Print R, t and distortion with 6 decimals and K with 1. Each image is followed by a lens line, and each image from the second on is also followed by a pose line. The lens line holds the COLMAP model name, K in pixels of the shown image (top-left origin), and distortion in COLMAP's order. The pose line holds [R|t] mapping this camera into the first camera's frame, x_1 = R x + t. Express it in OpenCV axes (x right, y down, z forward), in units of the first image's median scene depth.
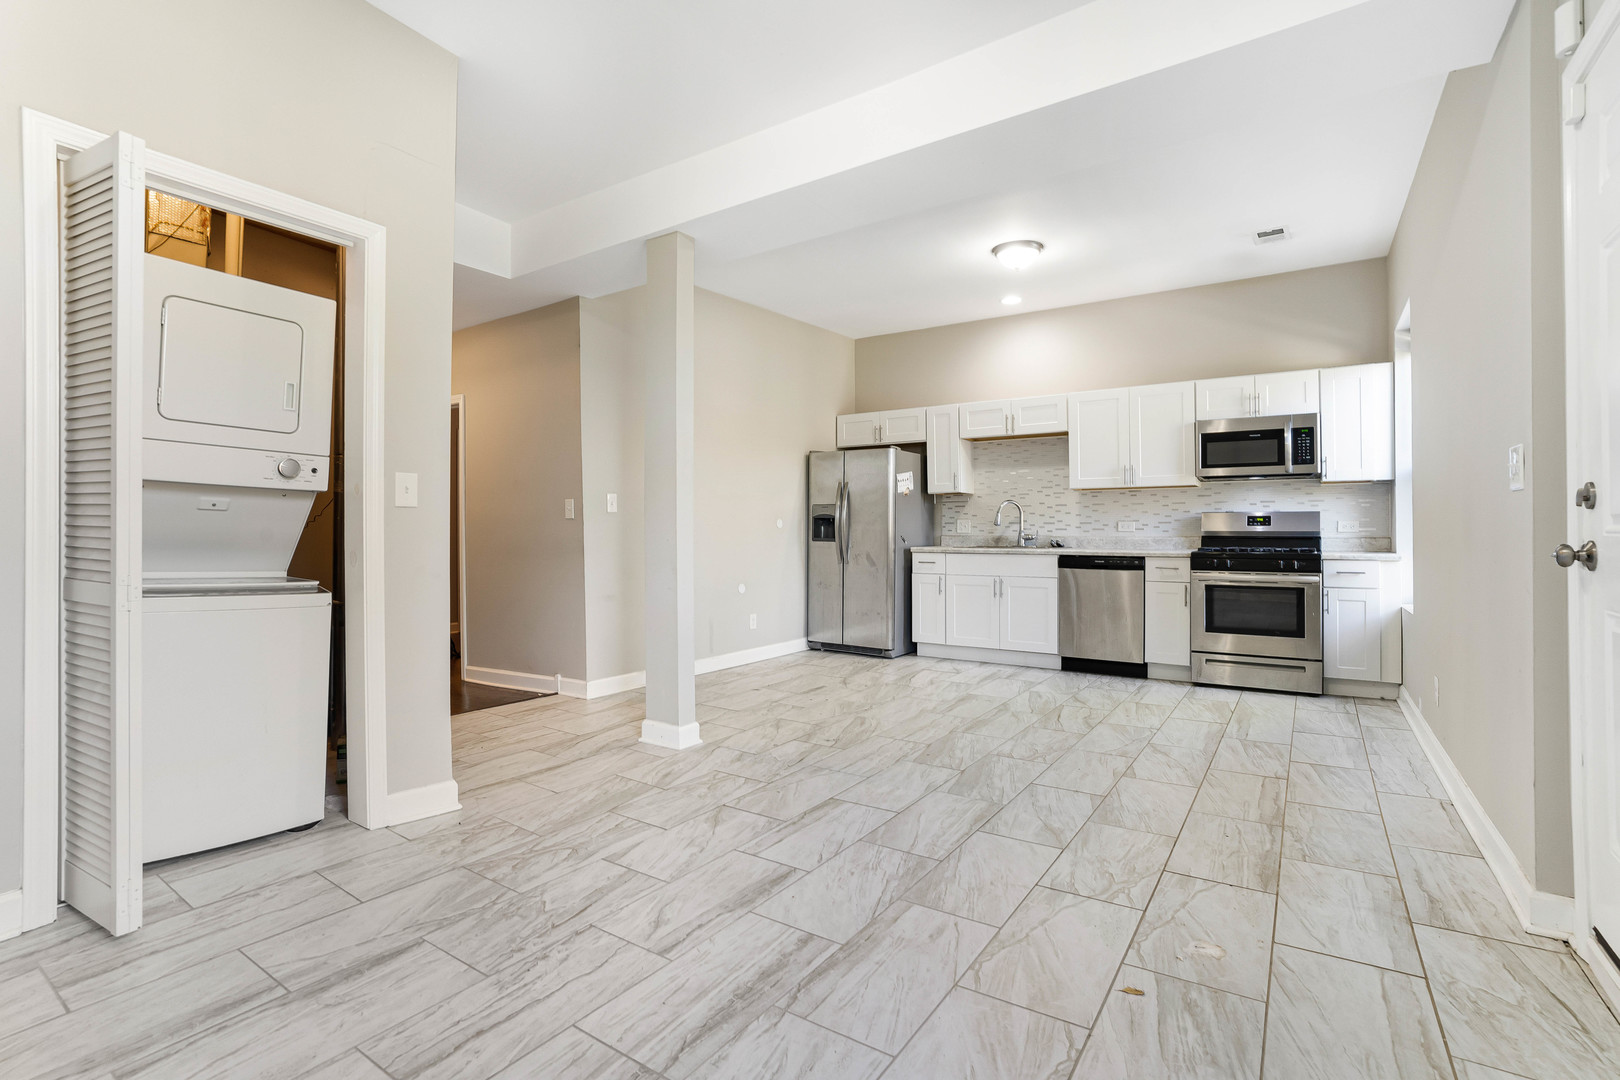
lens RADIAL K [[746.0, 0, 809.5], [0, 746.0, 532.6], [0, 0, 1]] dist [-0.000715, 0.000495]
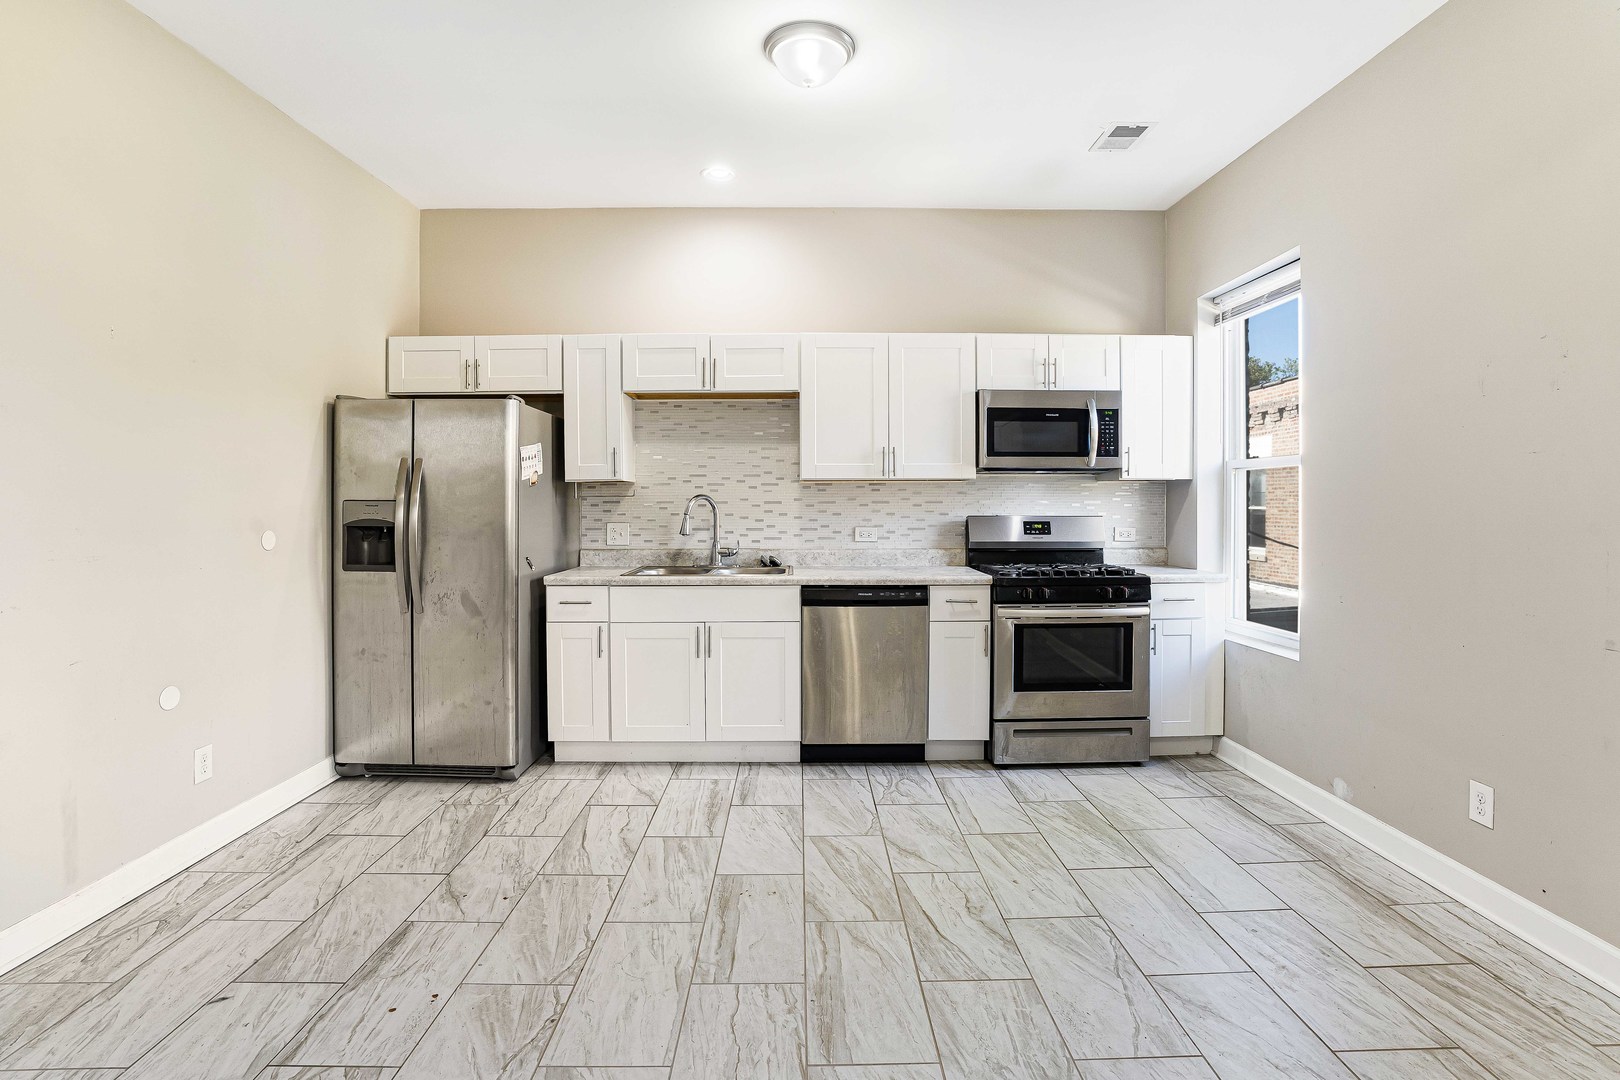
lens RADIAL K [[781.2, 0, 799.1], [0, 781.2, 504.4], [0, 0, 1]] dist [-0.040407, 0.001585]
pose [[0.831426, -0.003144, 0.555627, -0.034815], [0.005074, 0.999985, -0.001933, -0.036942], [-0.555612, 0.004426, 0.831430, 0.446460]]
